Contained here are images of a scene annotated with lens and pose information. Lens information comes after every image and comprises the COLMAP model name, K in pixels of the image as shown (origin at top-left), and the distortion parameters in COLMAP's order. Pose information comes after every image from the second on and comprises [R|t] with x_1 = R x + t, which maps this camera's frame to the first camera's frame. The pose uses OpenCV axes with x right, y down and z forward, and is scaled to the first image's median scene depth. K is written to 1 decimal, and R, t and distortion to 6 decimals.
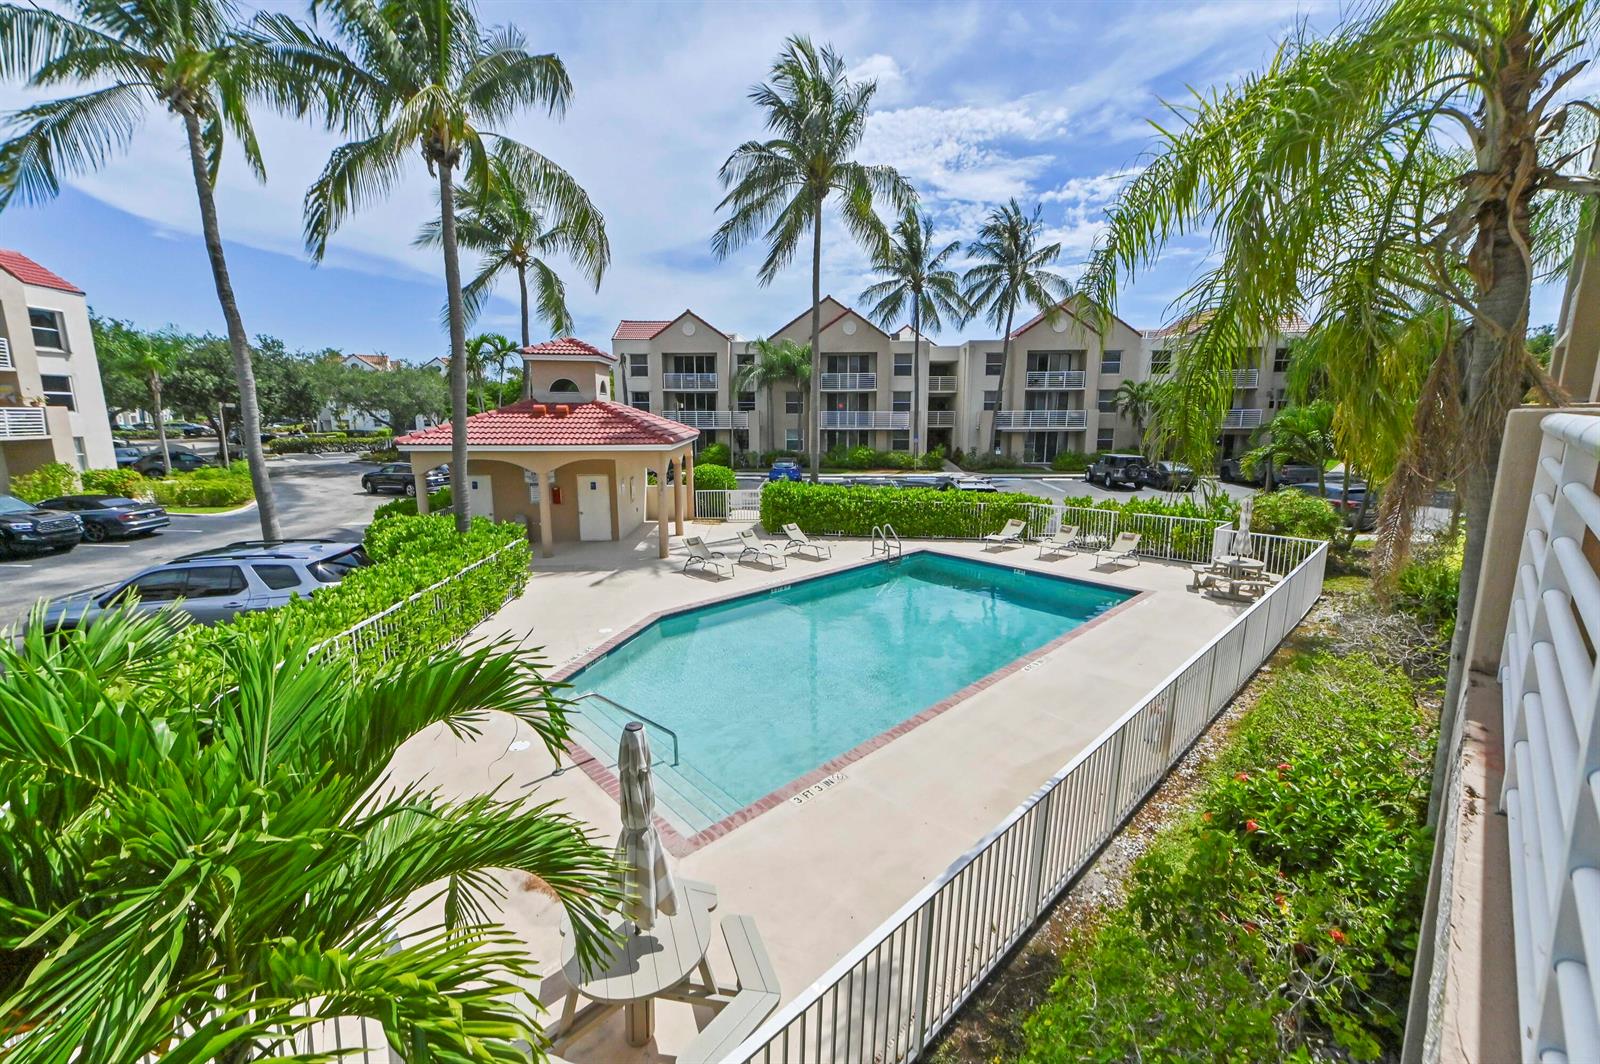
lens RADIAL K [[622.5, 0, 797.4], [0, 622.5, 515.1], [0, 0, 1]] dist [0.013181, 0.000368]
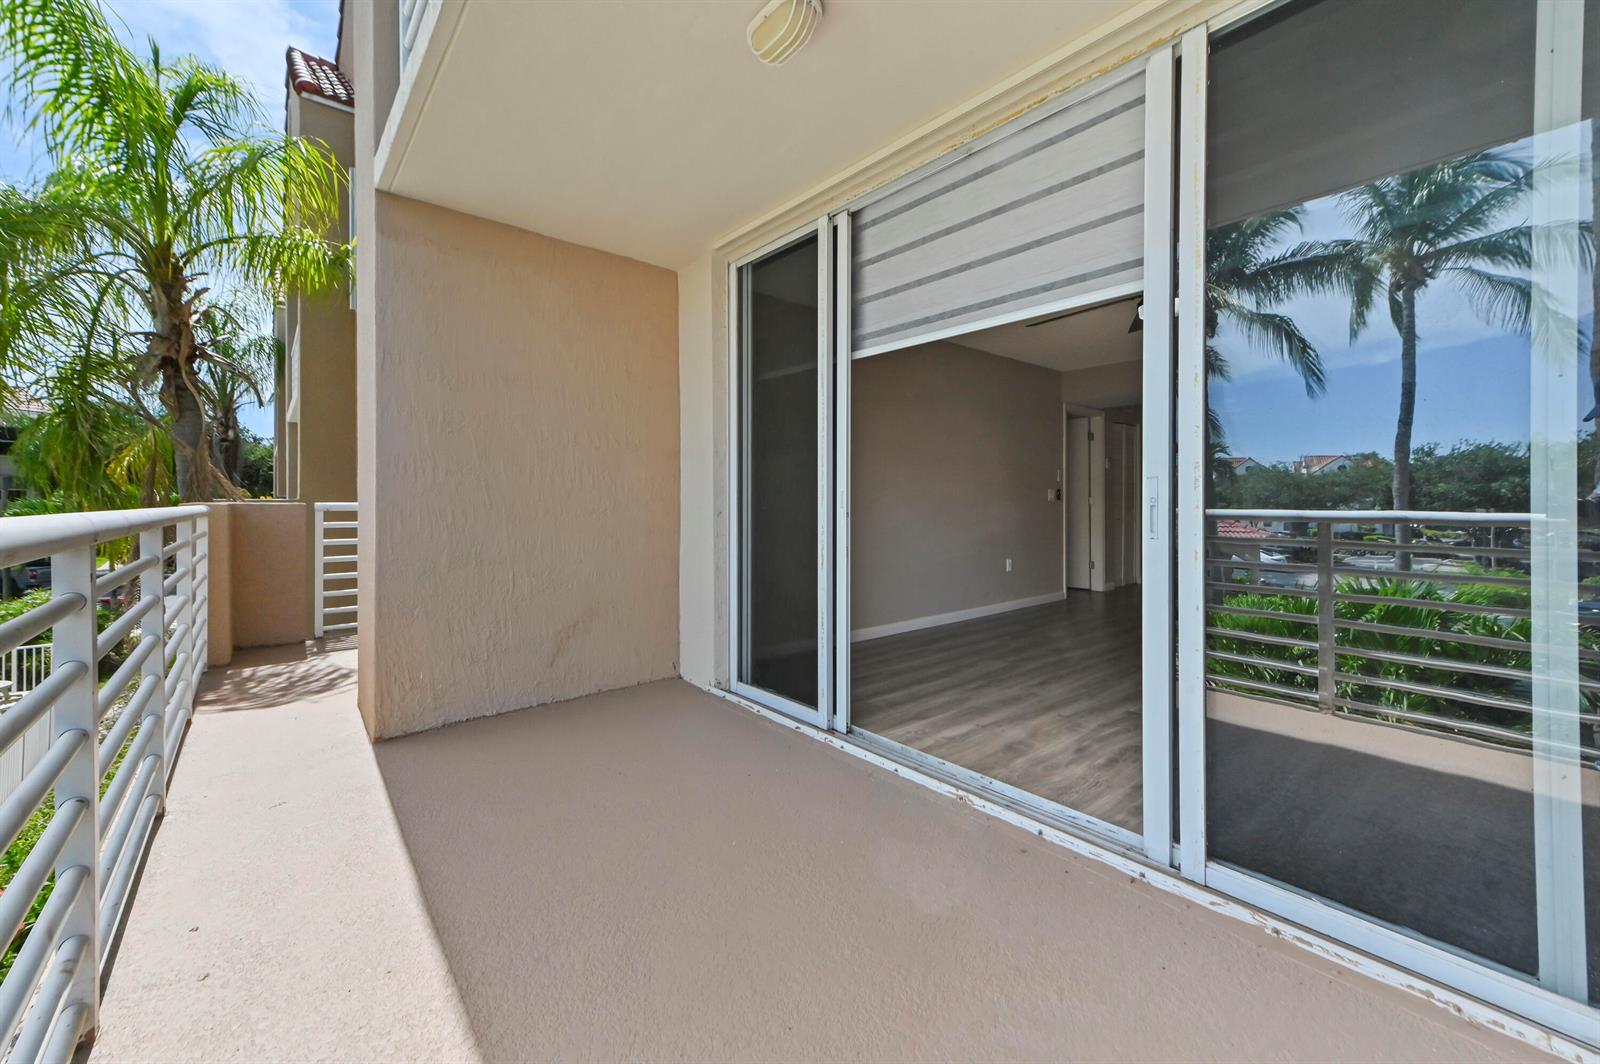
lens RADIAL K [[633.4, 0, 801.7], [0, 633.4, 496.9], [0, 0, 1]] dist [0.011901, -0.000188]
pose [[0.037059, 0.006655, 0.999291, -0.041630], [0.161119, 0.986855, -0.012548, 0.008648], [-0.986239, 0.161470, 0.035500, -0.058376]]
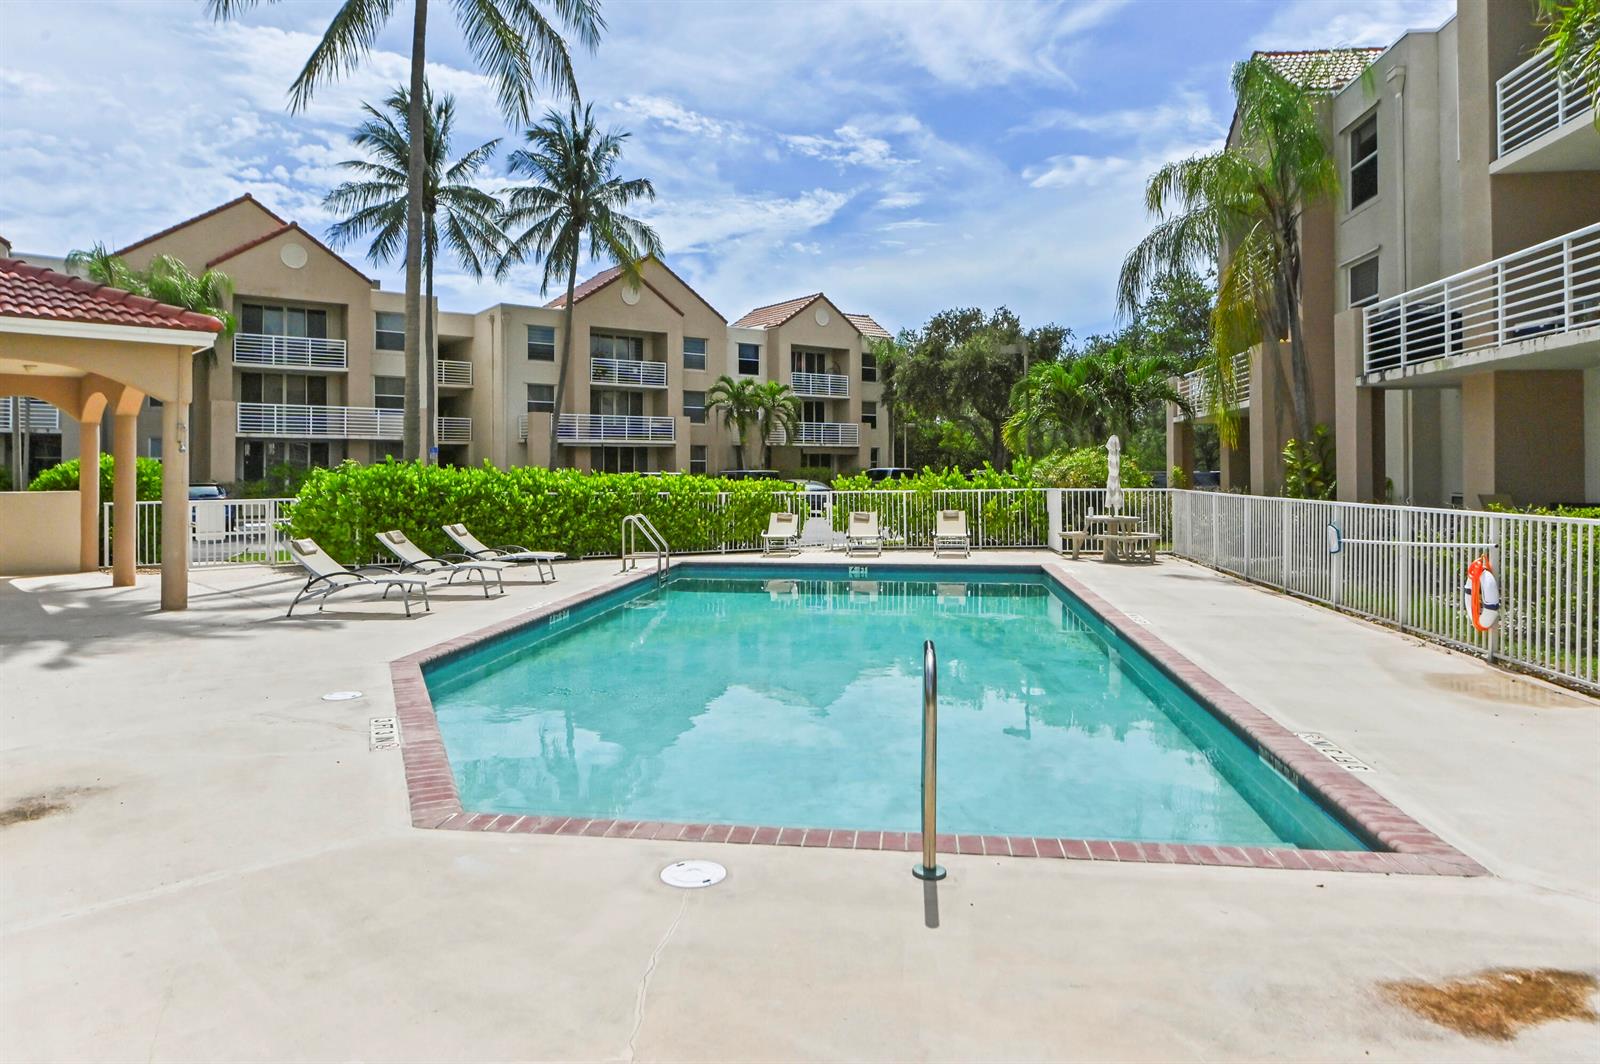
lens RADIAL K [[969.1, 0, 791.6], [0, 969.1, 474.7], [0, 0, 1]] dist [0.002953, 0.000521]
pose [[0.766417, 0.002181, 0.642340, -0.210025], [0.100181, 0.987351, -0.122885, 0.067465], [-0.634483, 0.158532, 0.756504, 0.162433]]
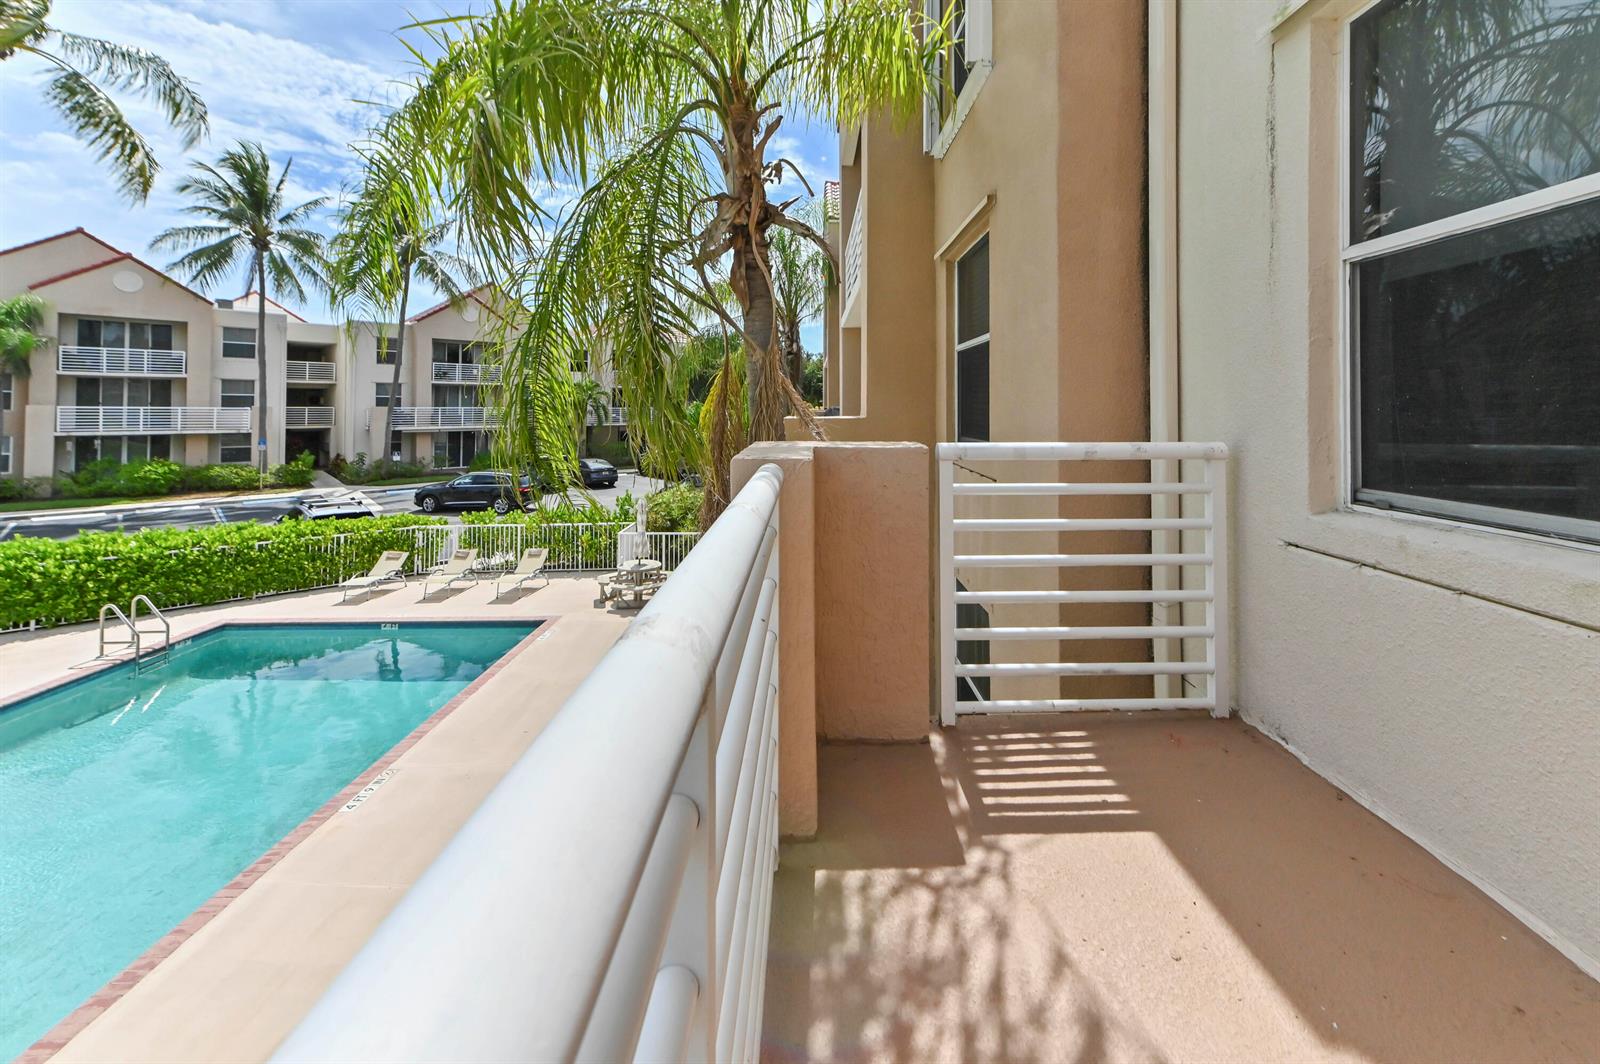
lens RADIAL K [[648.5, 0, 838.6], [0, 648.5, 399.3], [0, 0, 1]] dist [-0.000510, -0.000130]
pose [[0.637047, 0.015995, 0.770659, 0.060031], [0.119404, 0.985669, -0.119160, -0.011805], [-0.761520, 0.167930, 0.626008, 0.041736]]
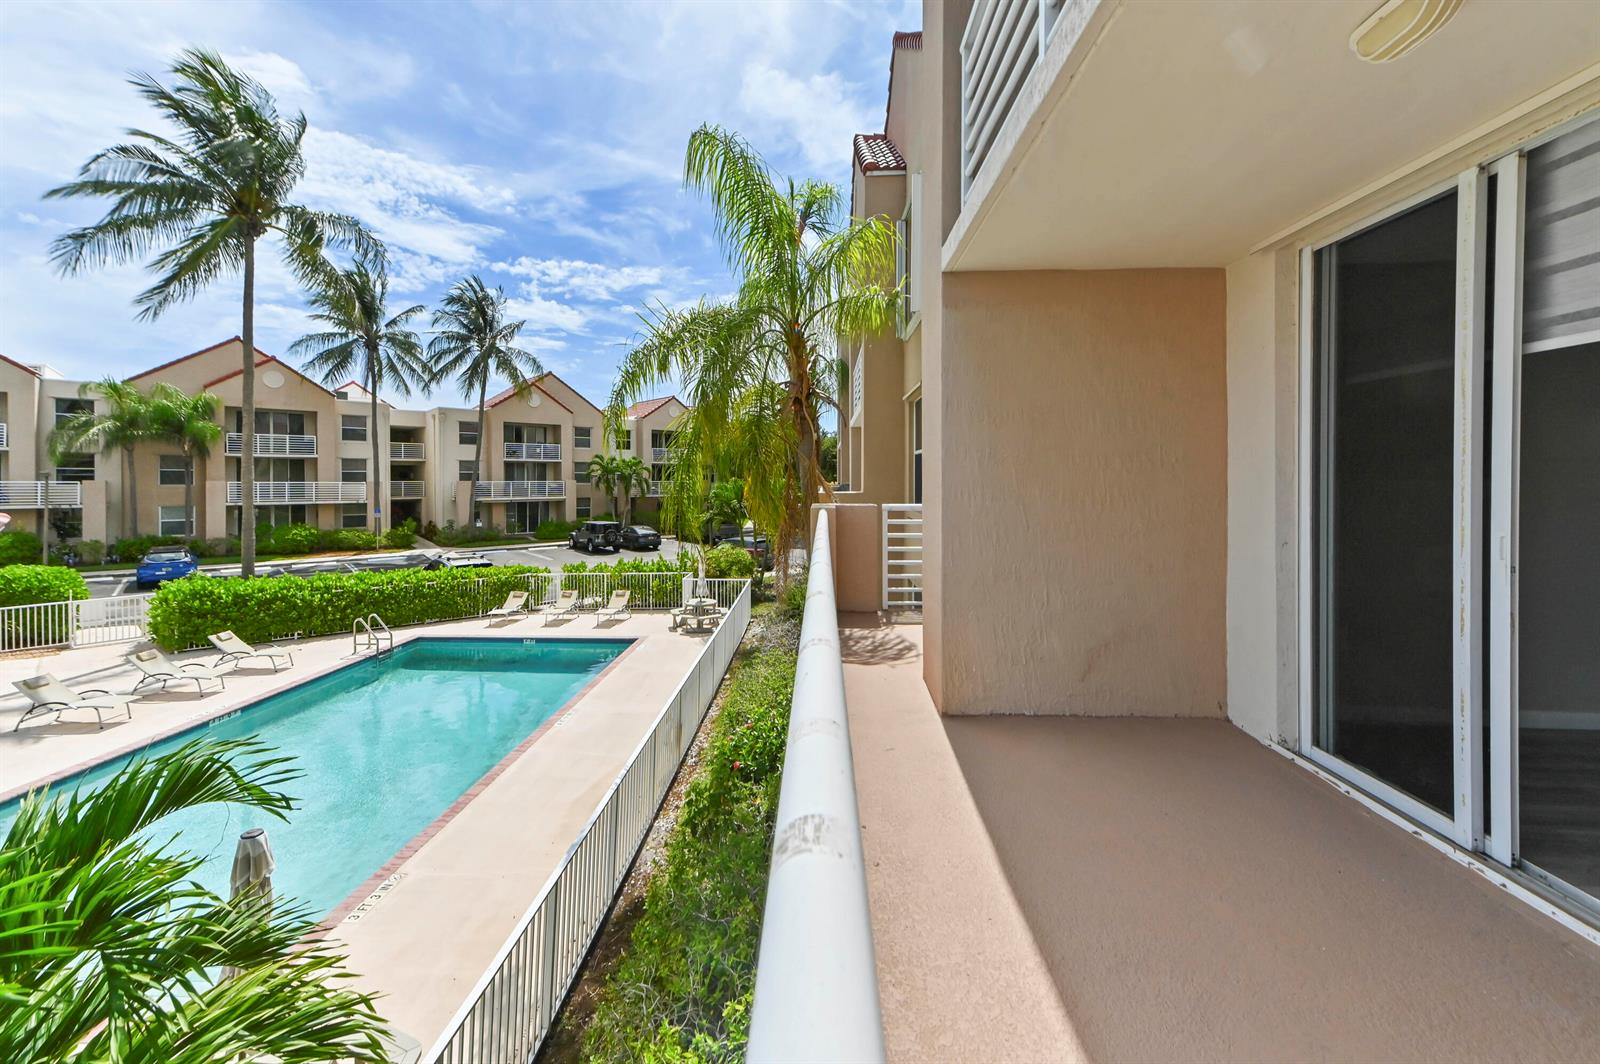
lens RADIAL K [[647.6, 0, 792.6], [0, 647.6, 483.6], [0, 0, 1]] dist [0.014238, 0.000389]
pose [[0.710759, -0.002916, 0.703429, -0.054299], [0.112497, 0.987592, -0.109576, 0.000177], [-0.694381, 0.157015, 0.702268, -0.058760]]
